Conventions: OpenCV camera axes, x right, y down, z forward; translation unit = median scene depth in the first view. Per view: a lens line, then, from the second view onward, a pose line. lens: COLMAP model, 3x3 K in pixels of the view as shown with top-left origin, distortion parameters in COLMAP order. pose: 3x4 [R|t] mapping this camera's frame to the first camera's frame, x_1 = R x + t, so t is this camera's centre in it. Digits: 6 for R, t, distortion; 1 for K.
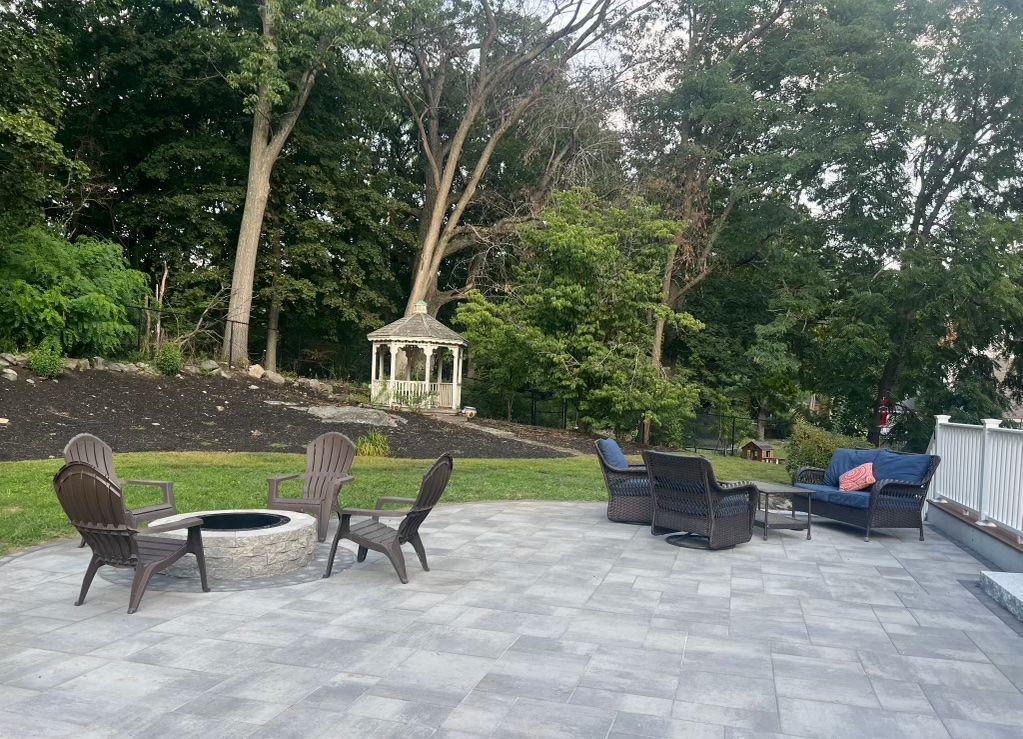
lens RADIAL K [[807.2, 0, 485.5], [0, 807.2, 400.8], [0, 0, 1]] dist [0.079556, -0.095886]
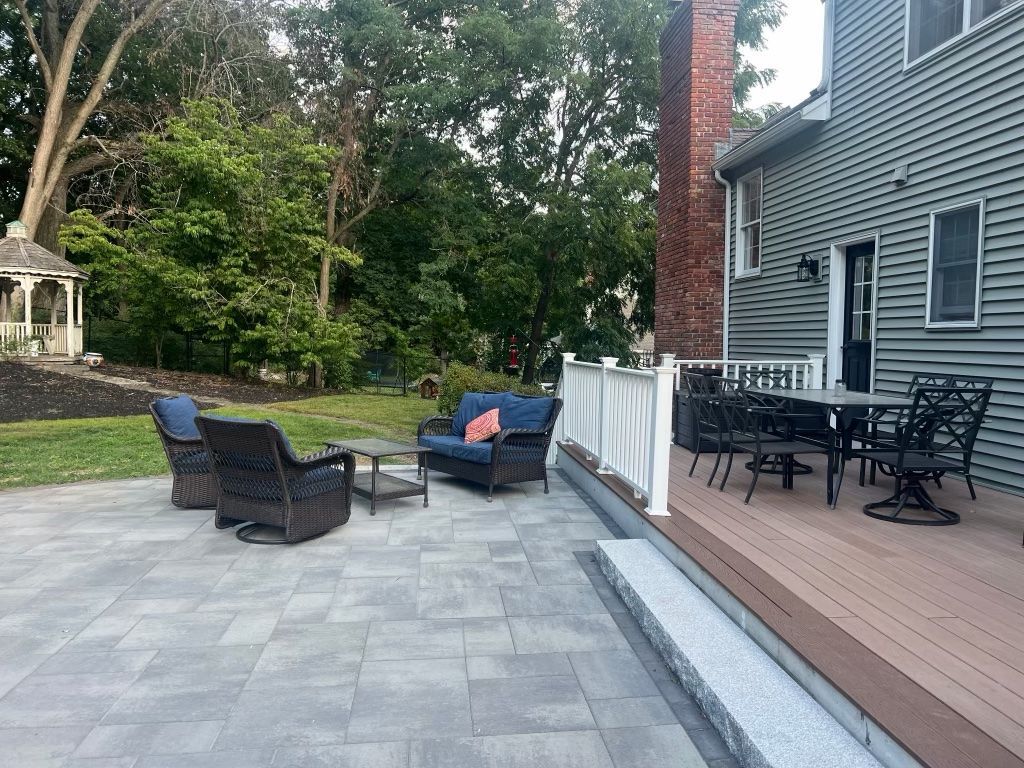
lens RADIAL K [[762.6, 0, 521.8], [0, 762.6, 381.7], [0, 0, 1]] dist [0.057737, -0.067208]
pose [[0.913219, -0.042217, 0.405277, 0.067895], [0.019934, 0.998056, 0.059048, -0.000980], [-0.406982, -0.045844, 0.912285, 0.098455]]
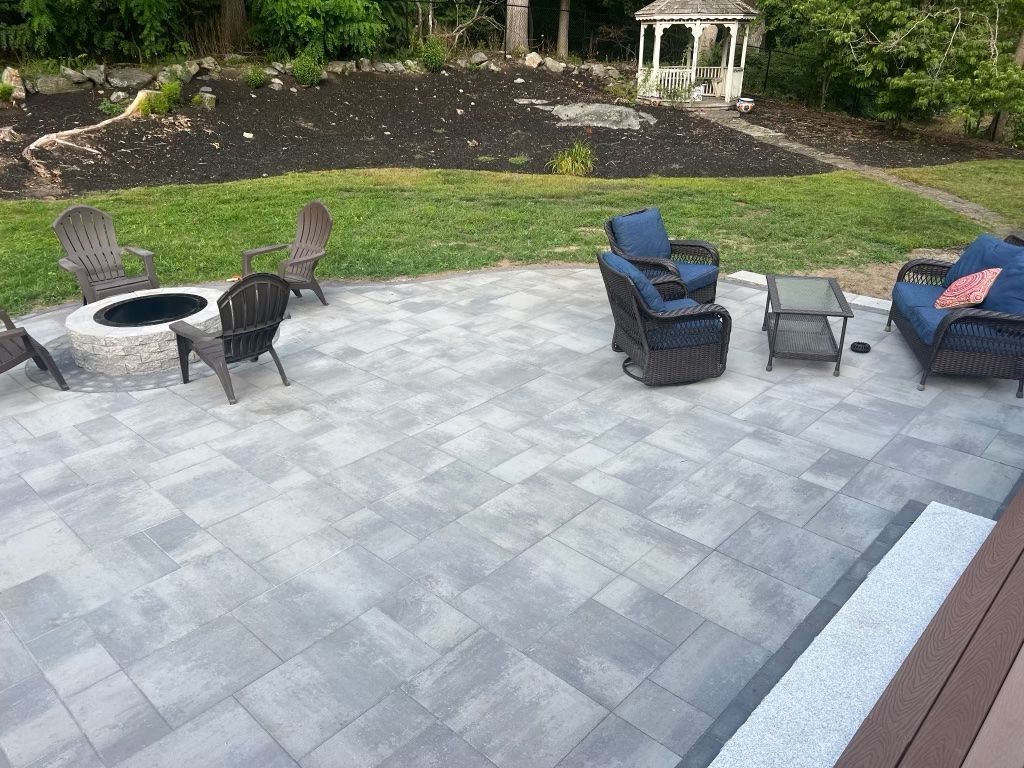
lens RADIAL K [[762.6, 0, 521.8], [0, 762.6, 381.7], [0, 0, 1]] dist [0.057737, -0.067208]
pose [[0.898131, 0.143130, -0.415782, 0.168367], [0.030599, 0.922908, 0.383802, -0.040515], [0.438662, -0.357427, 0.824513, 0.113999]]
